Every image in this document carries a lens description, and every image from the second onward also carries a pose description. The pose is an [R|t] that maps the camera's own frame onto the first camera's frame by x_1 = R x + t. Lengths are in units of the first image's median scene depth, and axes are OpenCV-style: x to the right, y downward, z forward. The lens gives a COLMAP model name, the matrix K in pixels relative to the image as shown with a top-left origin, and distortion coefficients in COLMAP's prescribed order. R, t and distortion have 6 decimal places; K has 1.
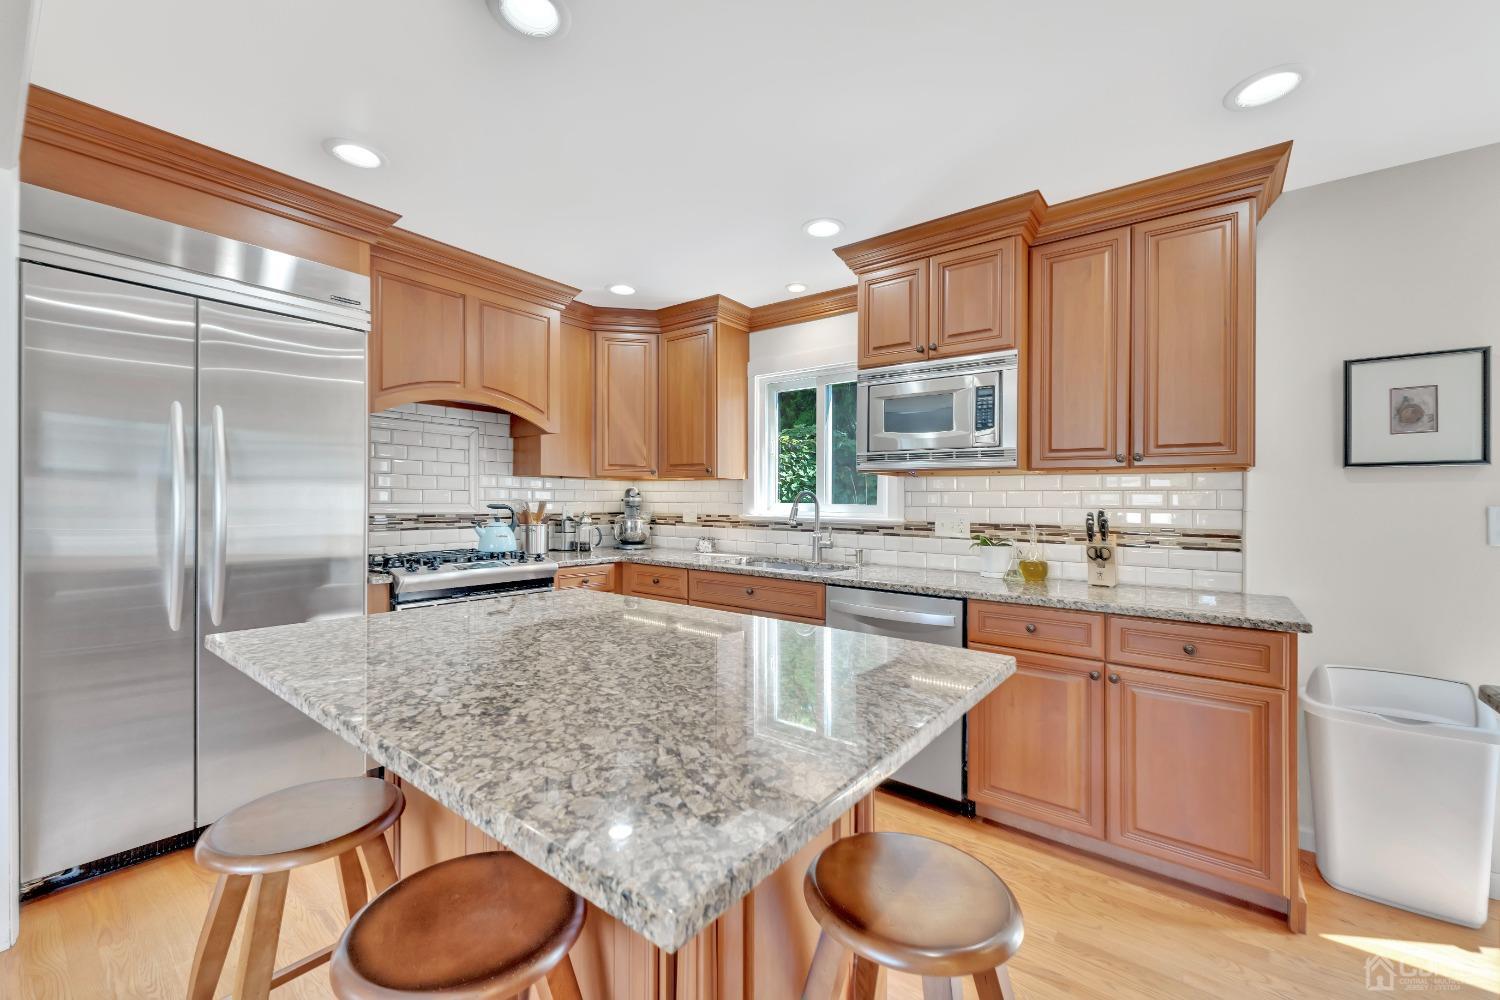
lens RADIAL K [[595.6, 0, 750.2], [0, 595.6, 501.8], [0, 0, 1]] dist [0.001005, -0.000267]
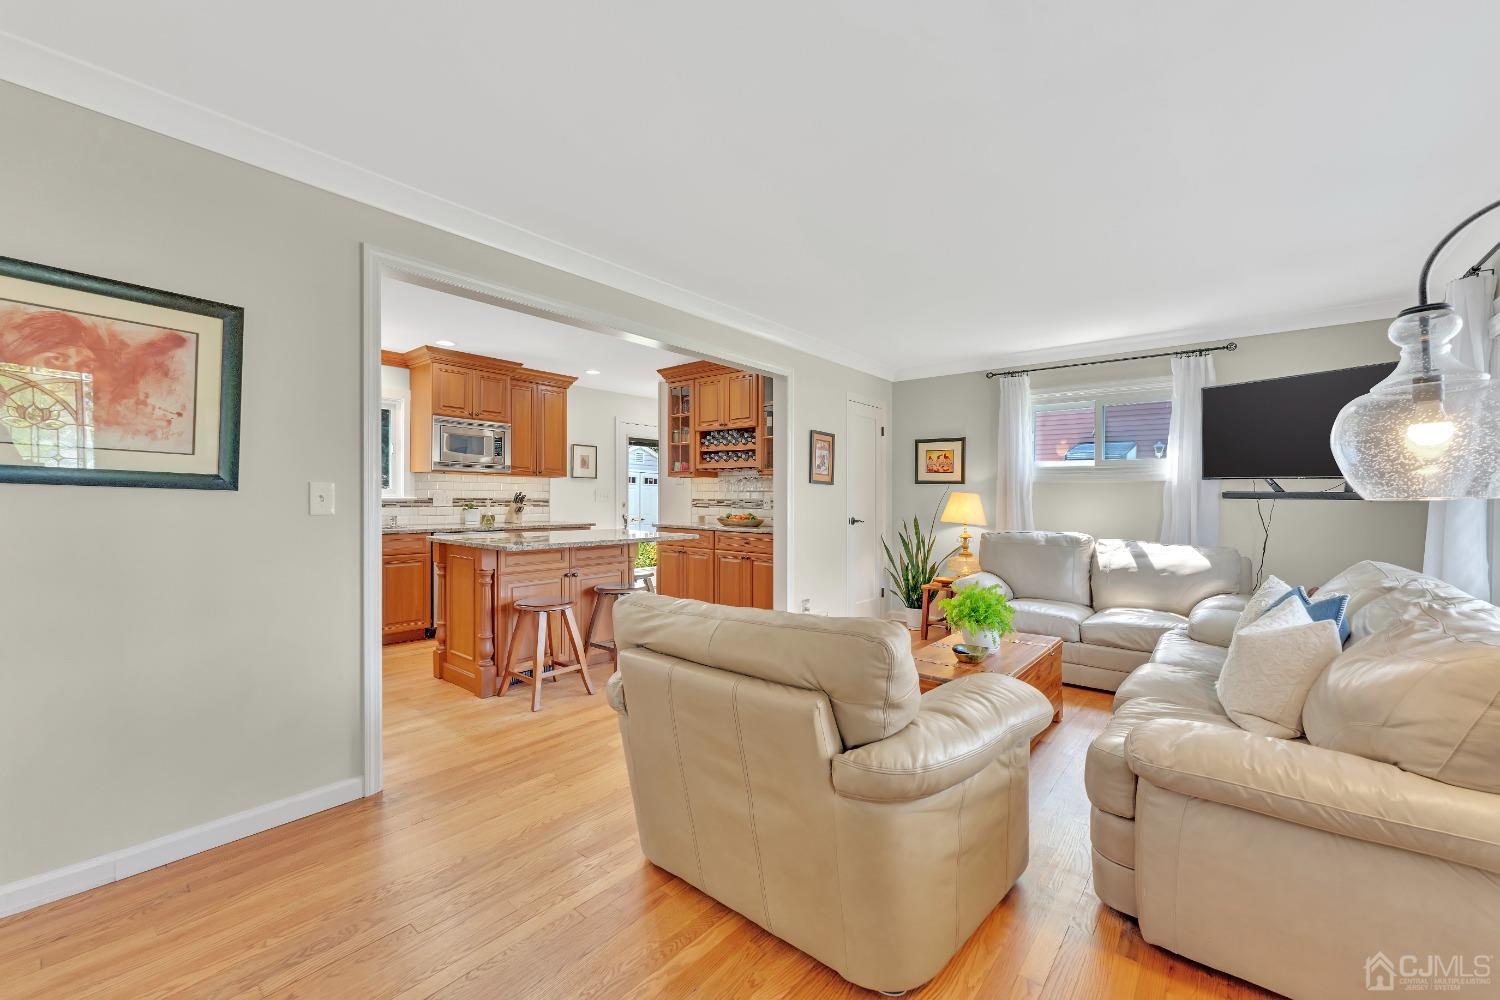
lens RADIAL K [[595.6, 0, 750.1], [0, 595.6, 495.2], [0, 0, 1]] dist [0.001005, -0.000267]
pose [[0.051339, -0.000839, 0.998681, -1.806036], [-0.003554, 0.999993, 0.001023, 0.023271], [-0.998675, -0.003602, 0.051336, -0.088286]]
